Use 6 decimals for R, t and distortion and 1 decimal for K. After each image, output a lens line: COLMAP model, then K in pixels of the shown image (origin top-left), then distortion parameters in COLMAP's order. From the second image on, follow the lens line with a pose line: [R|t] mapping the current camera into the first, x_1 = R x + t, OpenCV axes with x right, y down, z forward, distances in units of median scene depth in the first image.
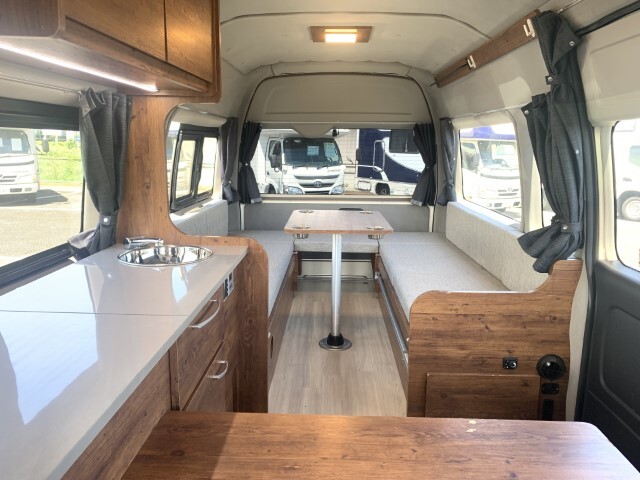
lens RADIAL K [[484.2, 0, 320.0], [0, 484.2, 240.0], [0, 0, 1]] dist [0.068476, -0.000311]
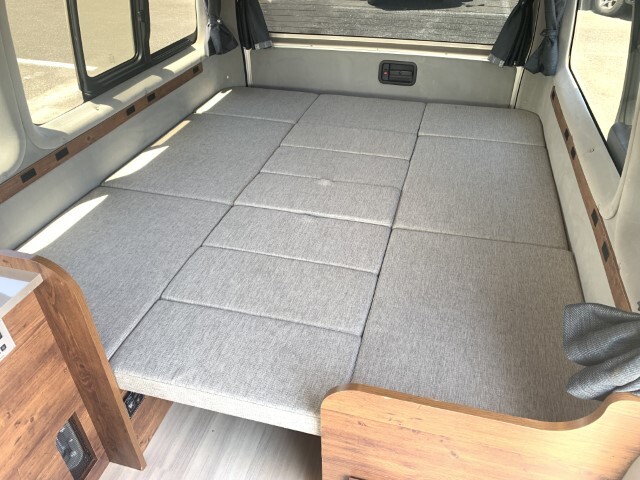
lens RADIAL K [[492.0, 0, 320.0], [0, 492.0, 240.0], [0, 0, 1]] dist [-0.001390, -0.000169]
pose [[0.971552, 0.118097, -0.205282, 0.143938], [-0.022443, 0.908807, 0.416613, -0.136464], [0.235762, -0.400154, 0.885603, 0.292797]]
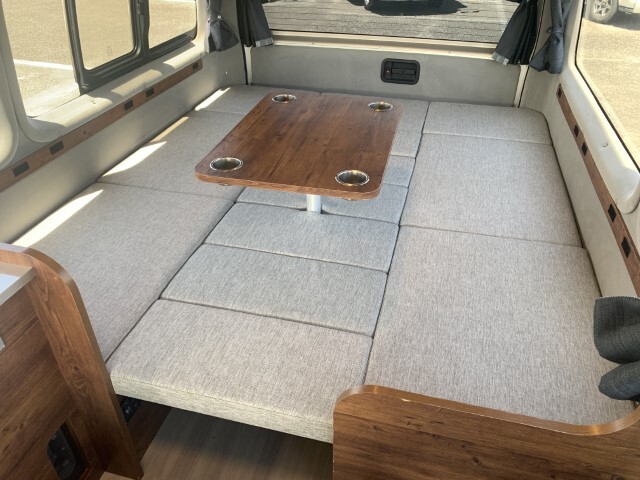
lens RADIAL K [[493.0, 0, 325.1], [0, 493.0, 235.0], [0, 0, 1]] dist [-0.006994, 0.000712]
pose [[0.975336, 0.114514, -0.188697, 0.131822], [-0.030829, 0.917188, 0.397261, -0.122674], [0.218563, -0.381645, 0.898097, 0.302654]]
